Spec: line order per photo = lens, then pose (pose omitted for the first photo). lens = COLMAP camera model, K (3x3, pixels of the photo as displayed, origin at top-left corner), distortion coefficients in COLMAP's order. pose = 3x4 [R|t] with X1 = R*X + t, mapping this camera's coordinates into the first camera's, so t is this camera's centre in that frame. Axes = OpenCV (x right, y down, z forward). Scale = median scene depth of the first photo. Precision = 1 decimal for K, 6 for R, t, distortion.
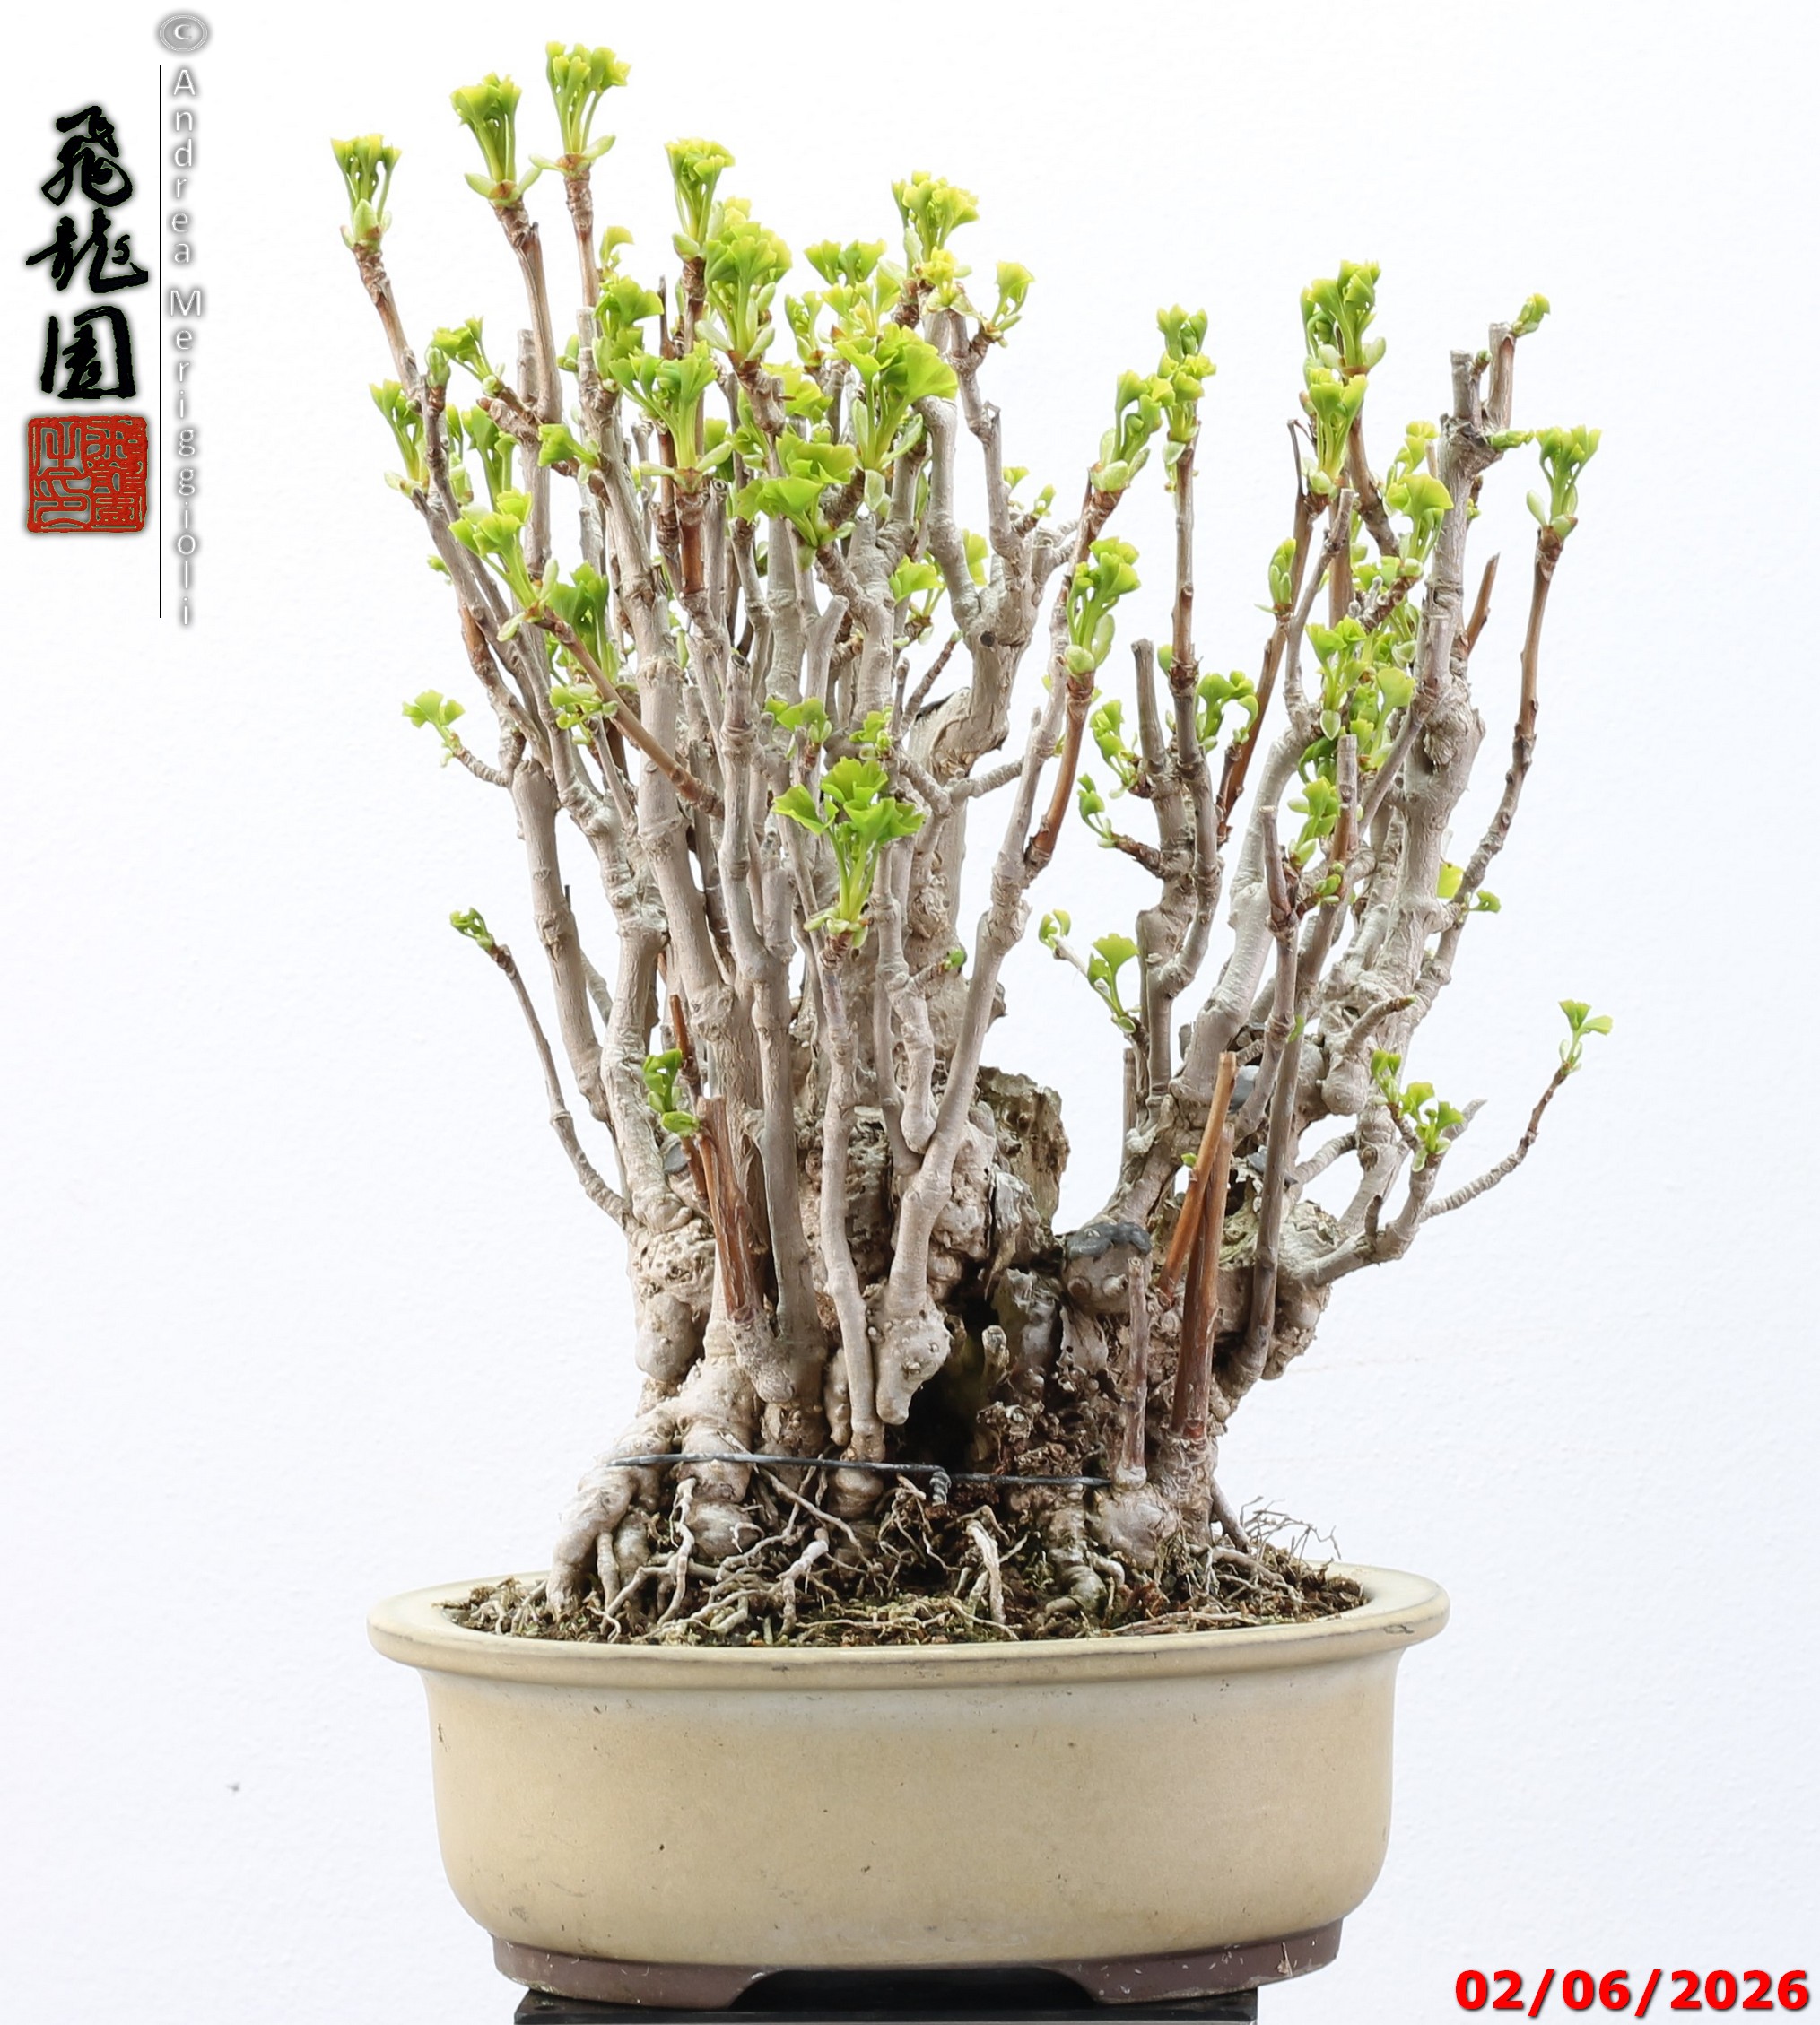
lens RADIAL K [[3089.6, 0, 914.0], [0, 3089.6, 1014.4], [0, 0, 1]] dist [0.035274, 0.000000]
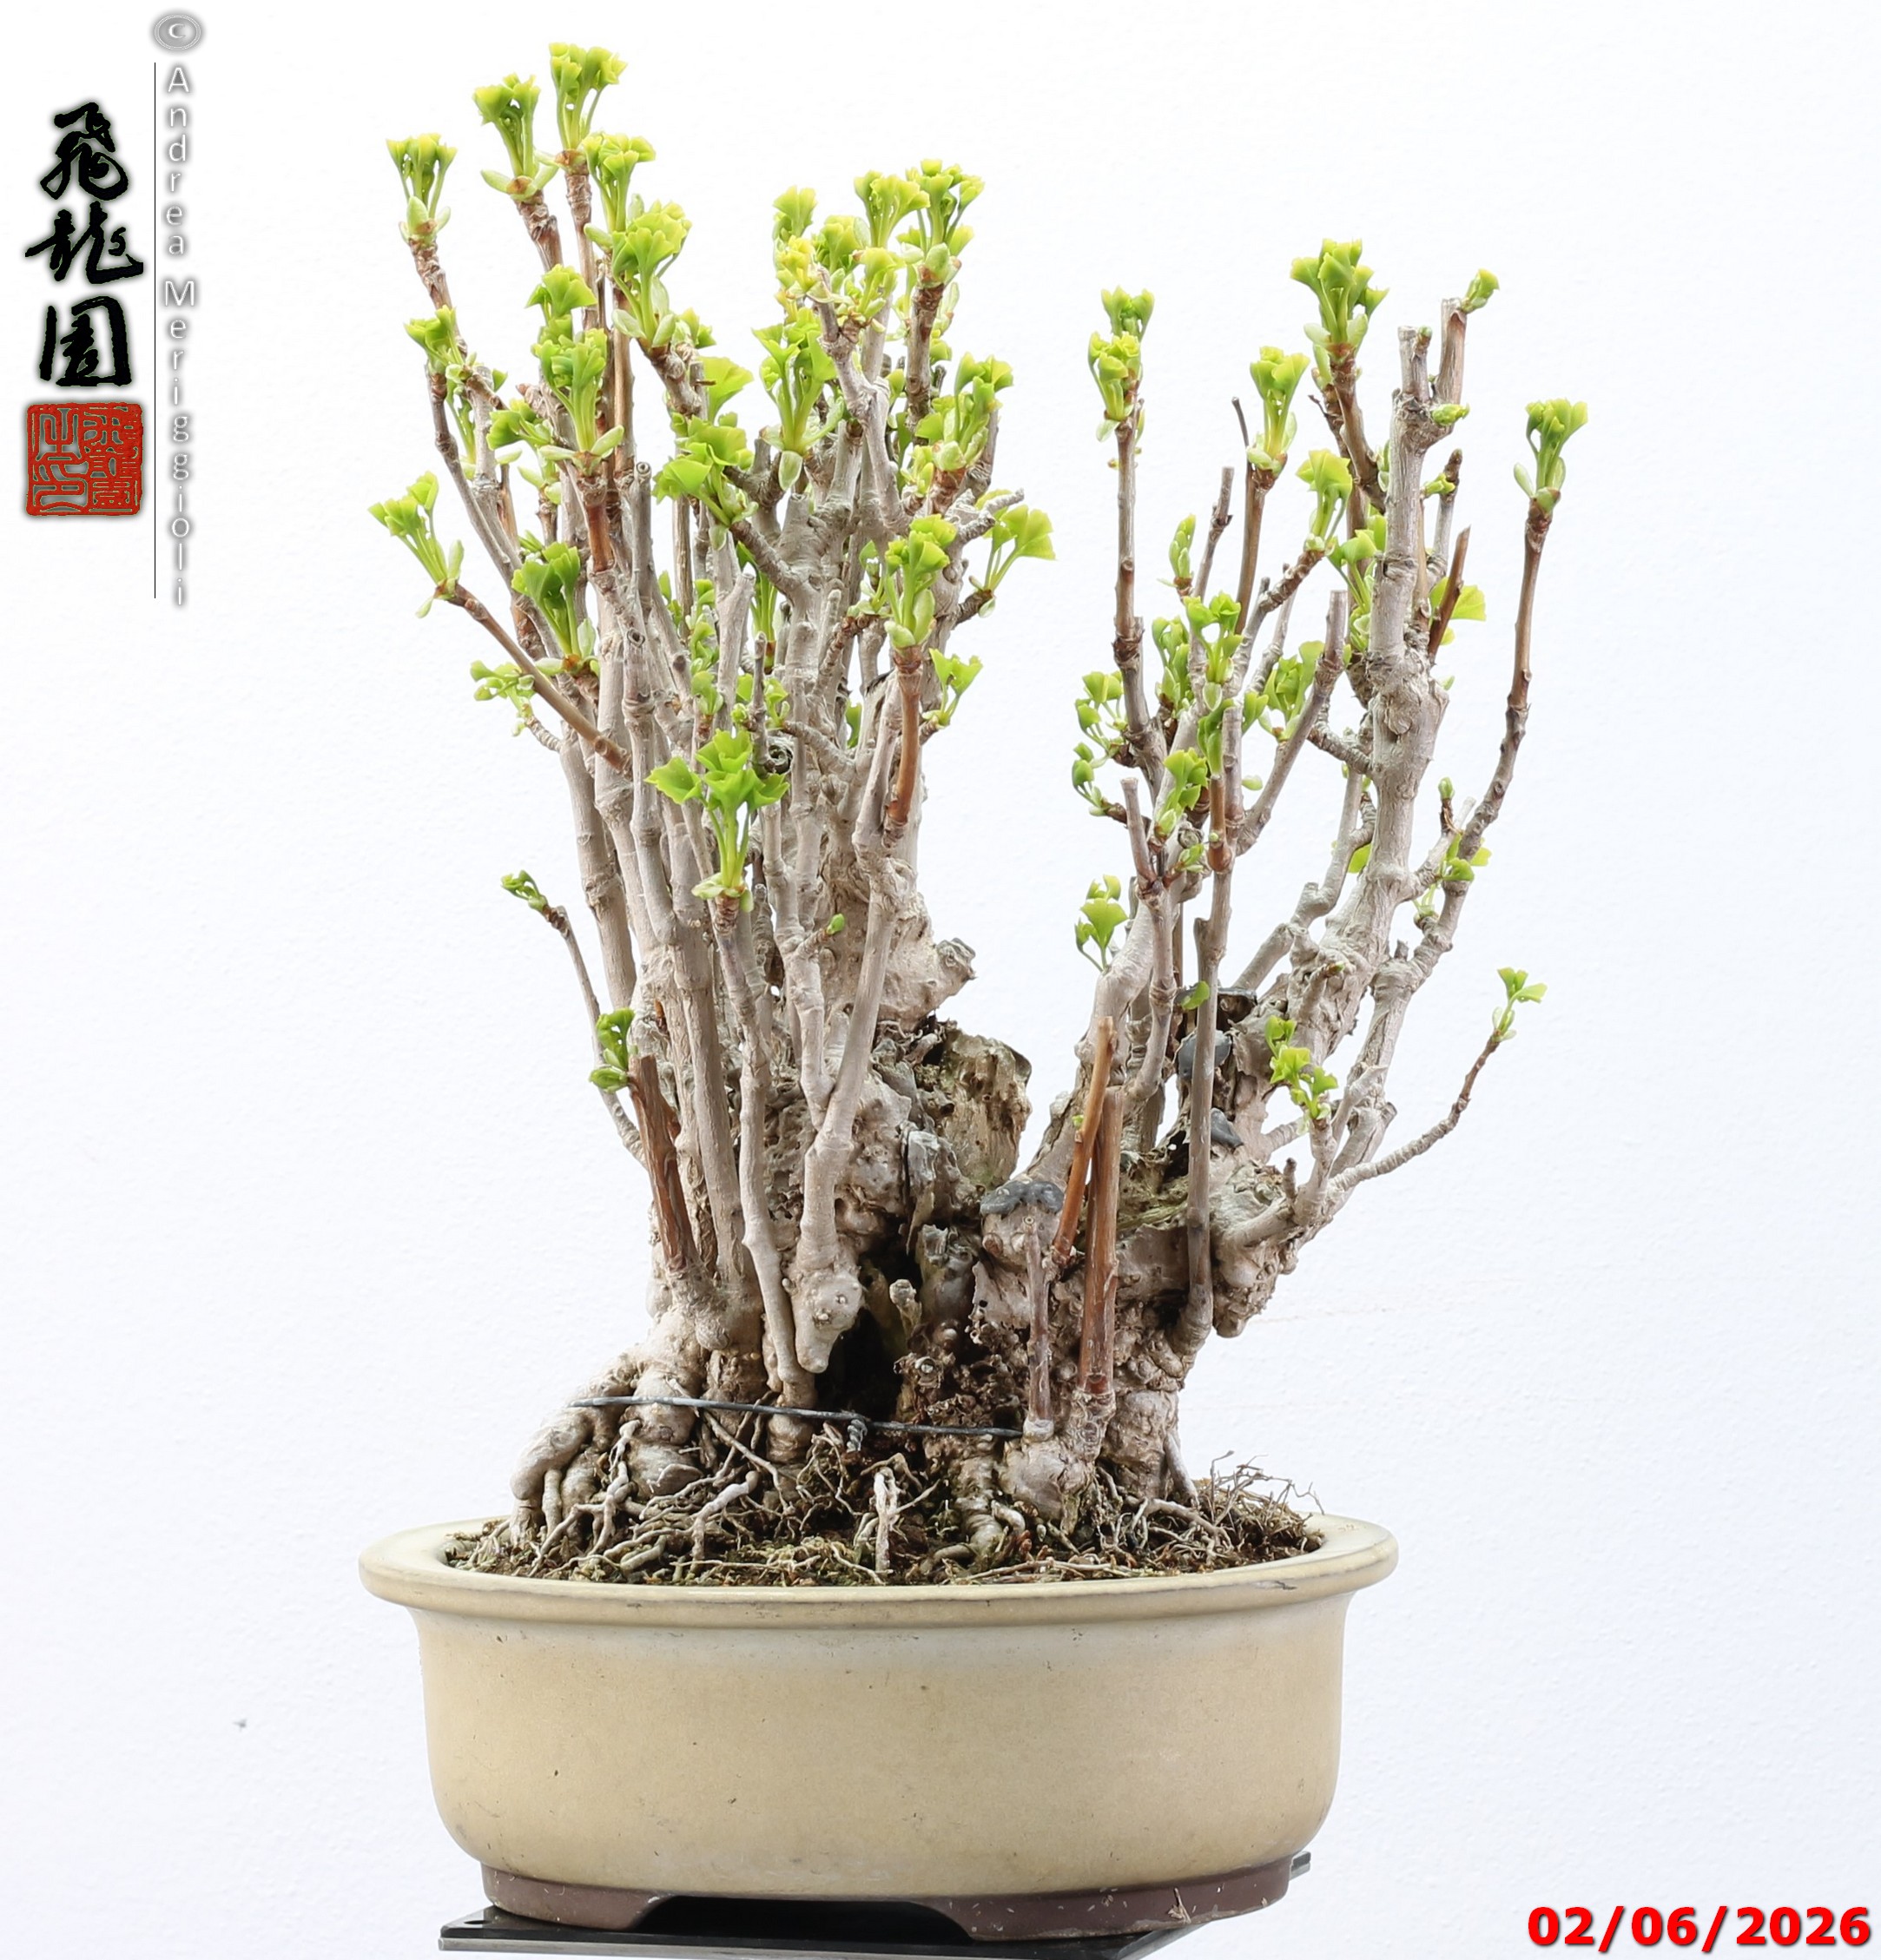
lens RADIAL K [[2996.9, 0, 937.8], [0, 2996.9, 970.1], [0, 0, 1]] dist [0.029114, 0.000000]
pose [[0.994517, 0.008570, -0.104222, 0.132183], [-0.008615, 0.999963, 0.000017, -0.002456], [0.104218, 0.000881, 0.994554, 0.005765]]
